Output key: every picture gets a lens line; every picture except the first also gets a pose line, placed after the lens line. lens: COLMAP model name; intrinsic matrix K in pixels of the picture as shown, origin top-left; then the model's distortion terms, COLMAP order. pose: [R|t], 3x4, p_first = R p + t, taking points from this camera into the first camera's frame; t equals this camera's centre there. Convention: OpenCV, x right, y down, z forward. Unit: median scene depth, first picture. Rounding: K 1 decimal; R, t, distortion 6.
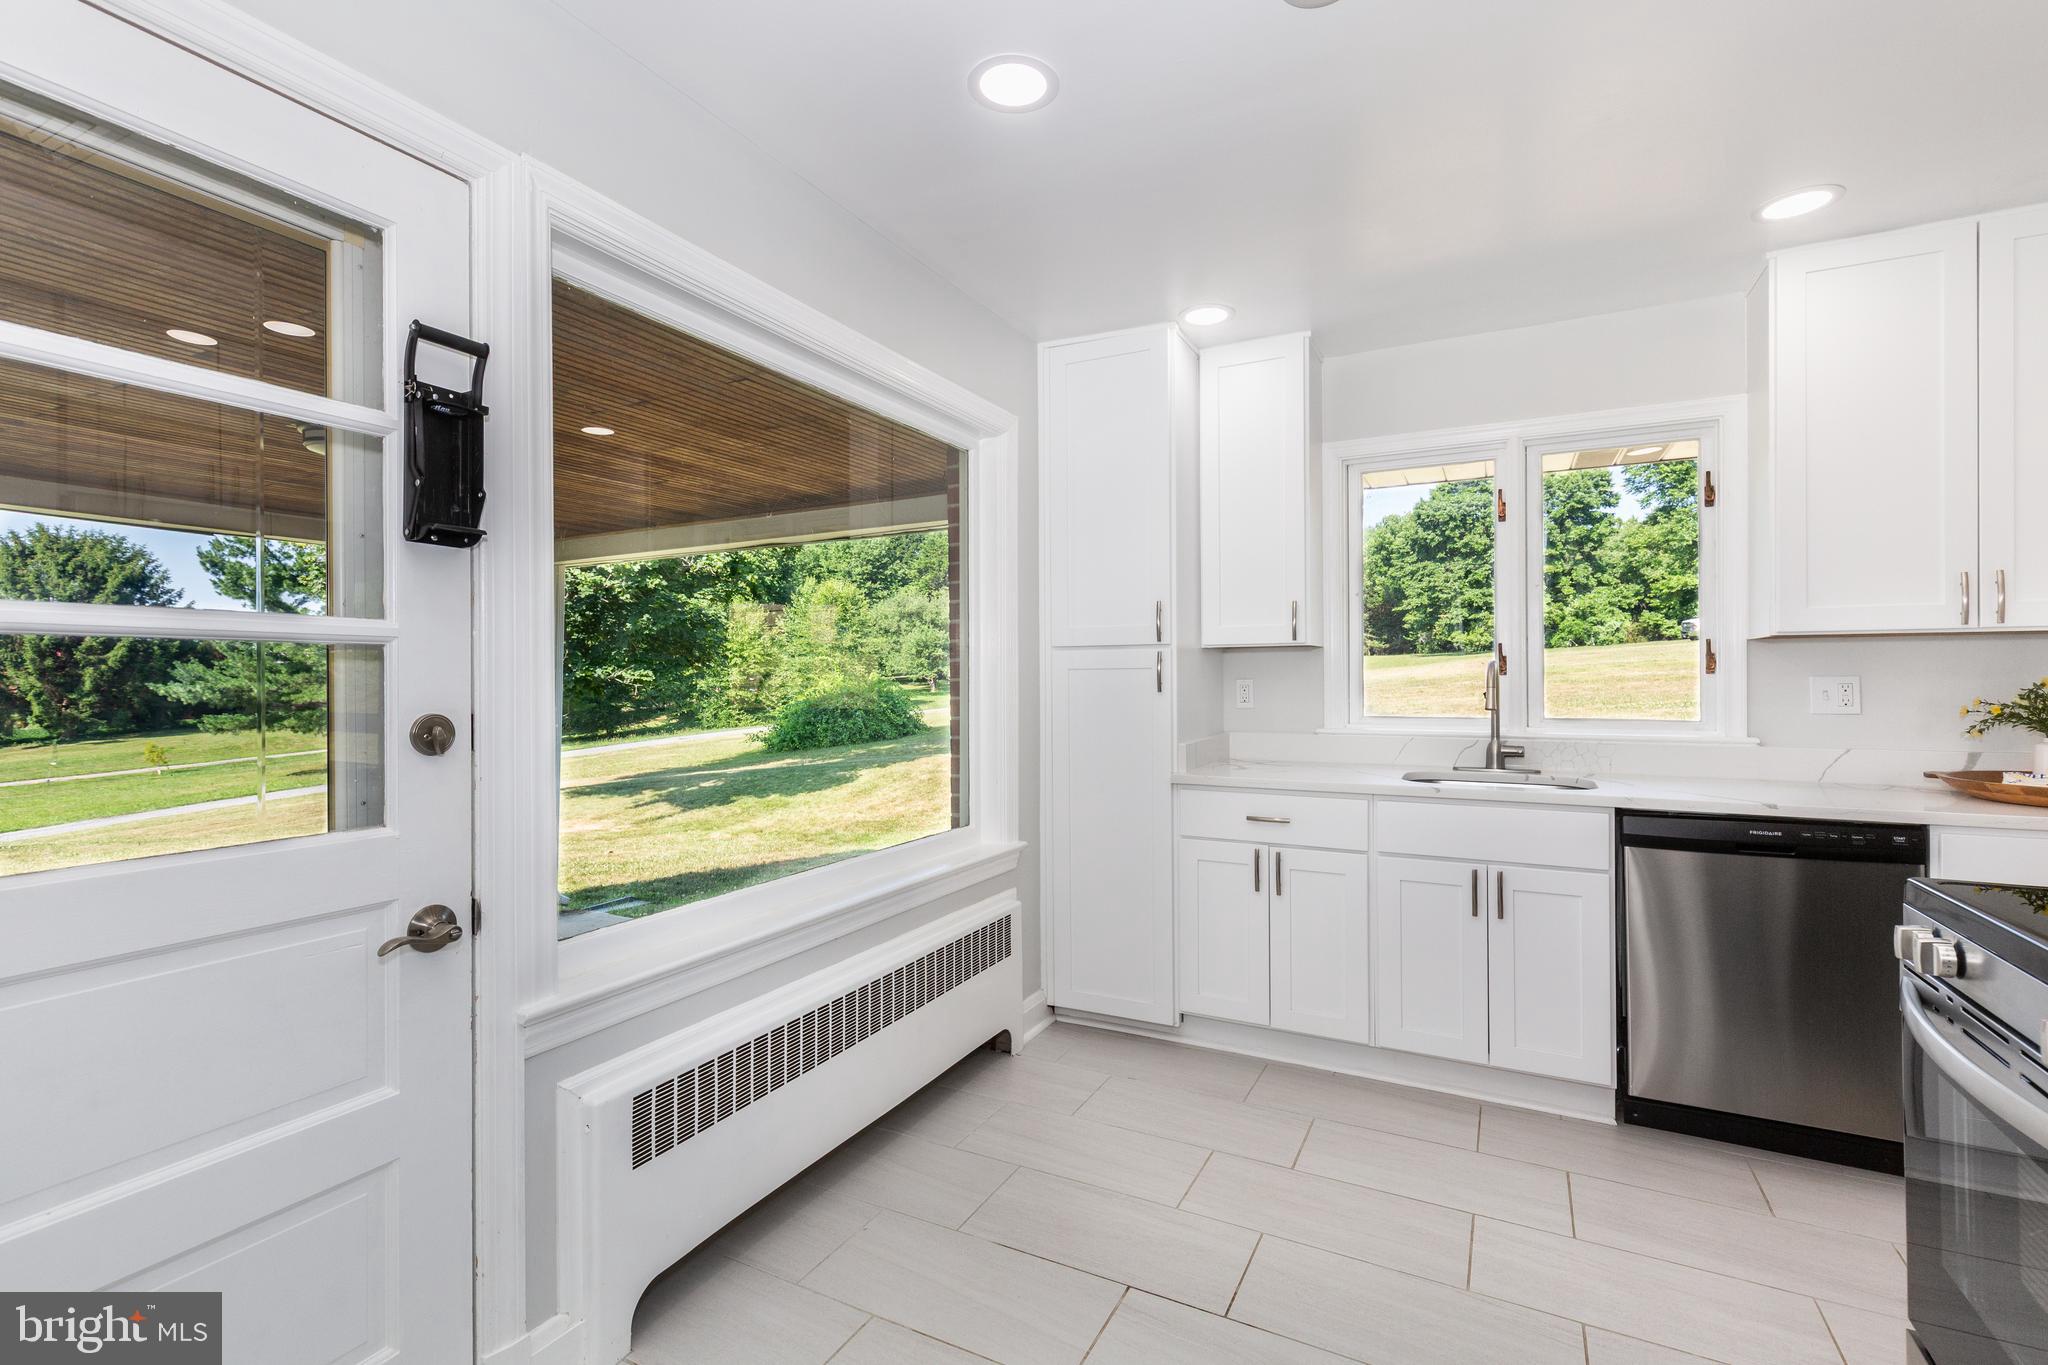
lens RADIAL K [[957.0, 0, 1007.8], [0, 957.0, 679.5], [0, 0, 1]] dist [0.004273, -0.000005]
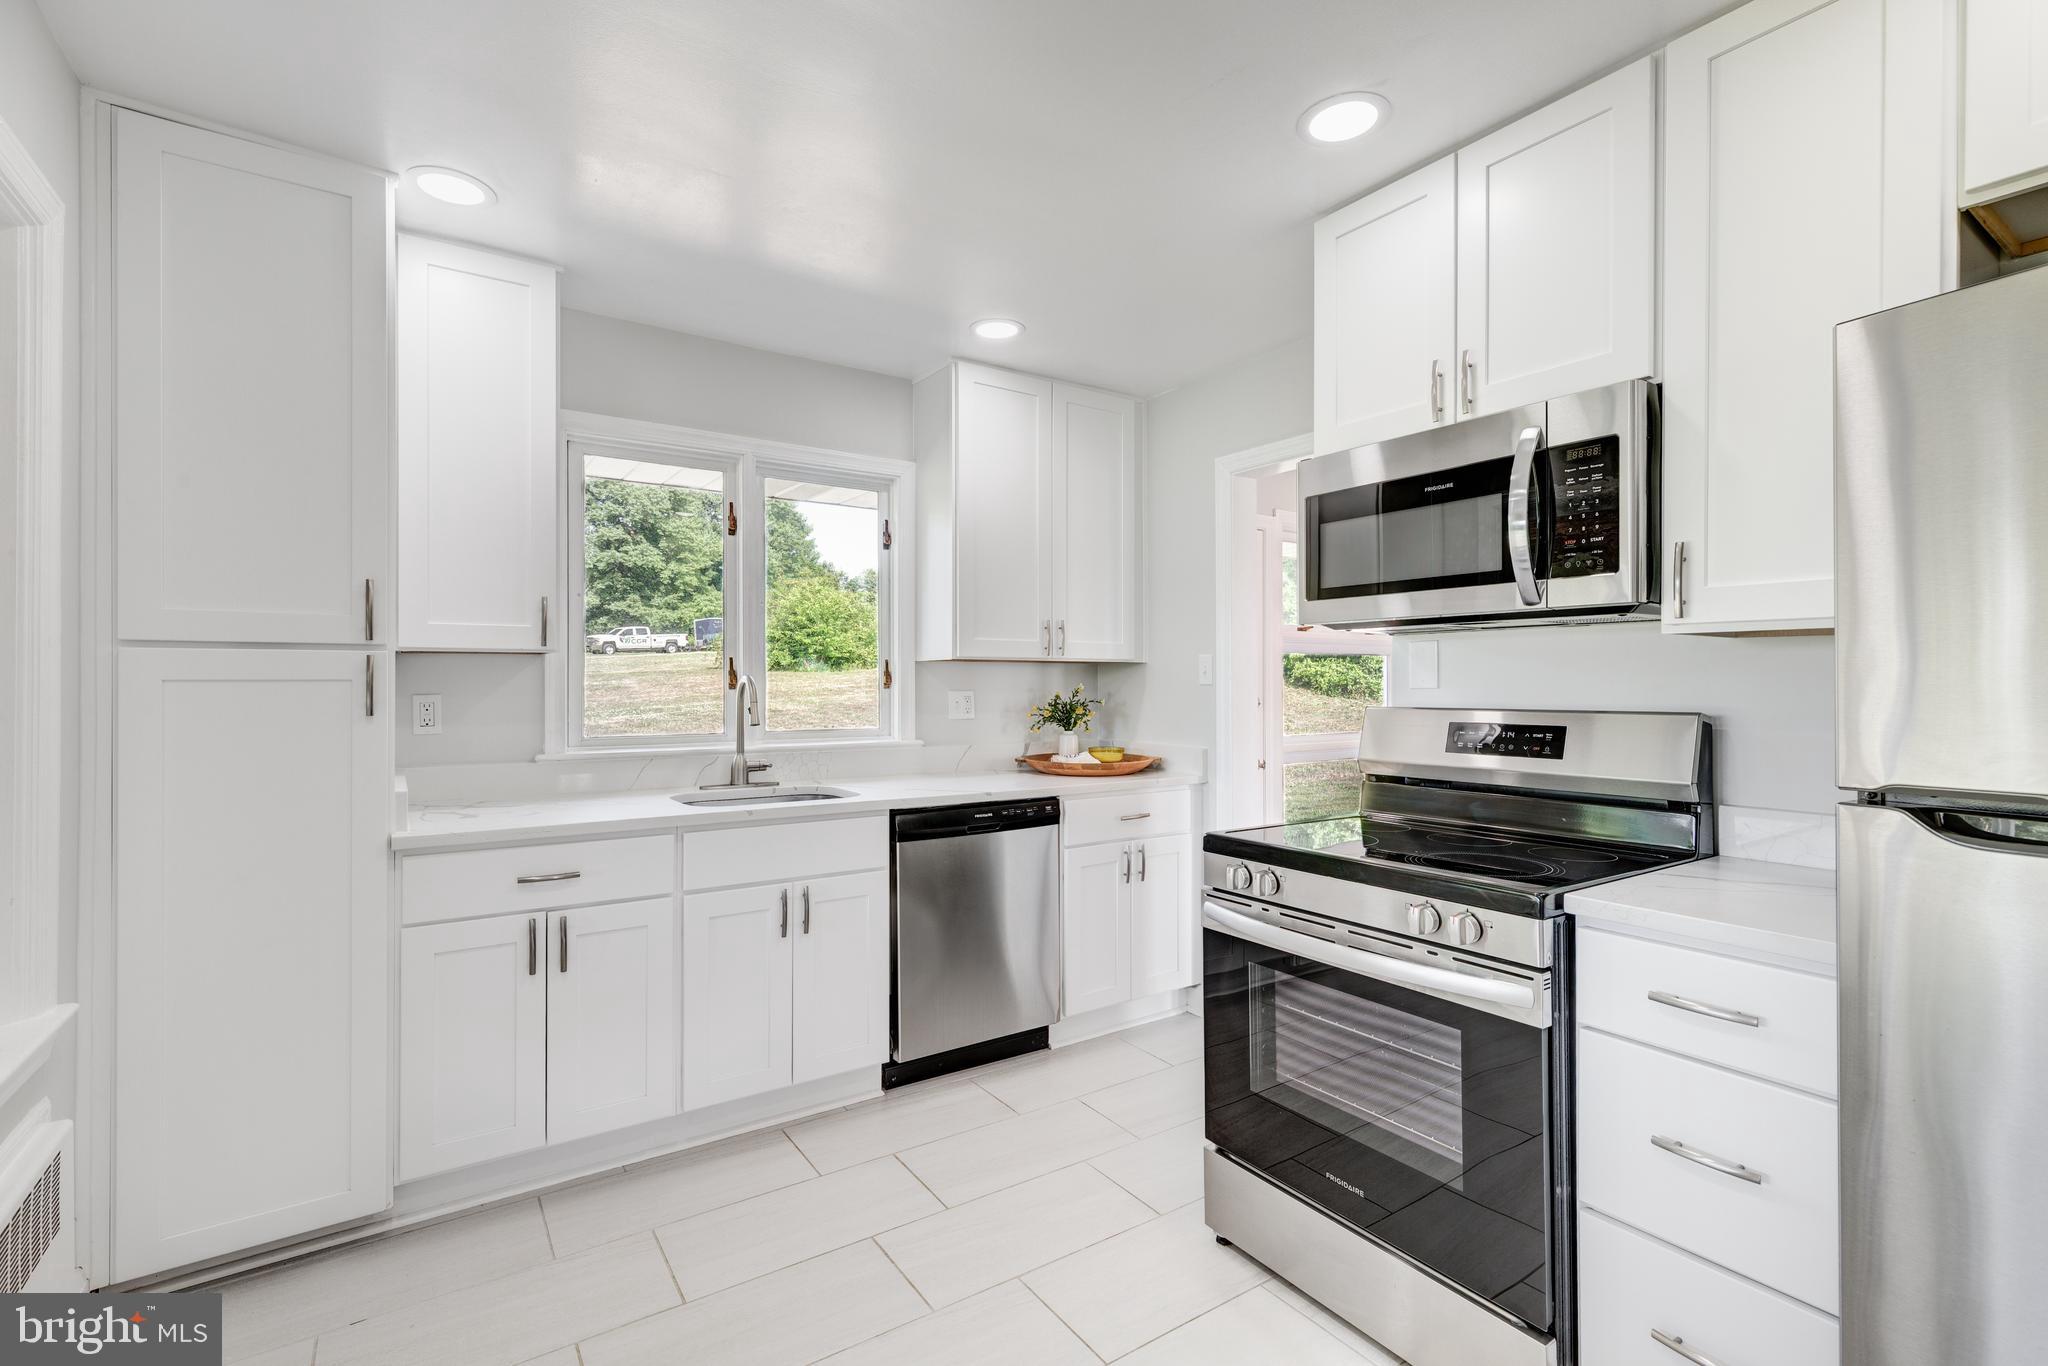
lens RADIAL K [[957.0, 0, 1007.8], [0, 957.0, 680.0], [0, 0, 1]] dist [0.004273, -0.000005]
pose [[0.440399, 0.006550, 0.897778, -0.282071], [0.000624, 0.999971, -0.007602, -0.007731], [-0.897802, 0.003908, 0.440382, 0.352825]]
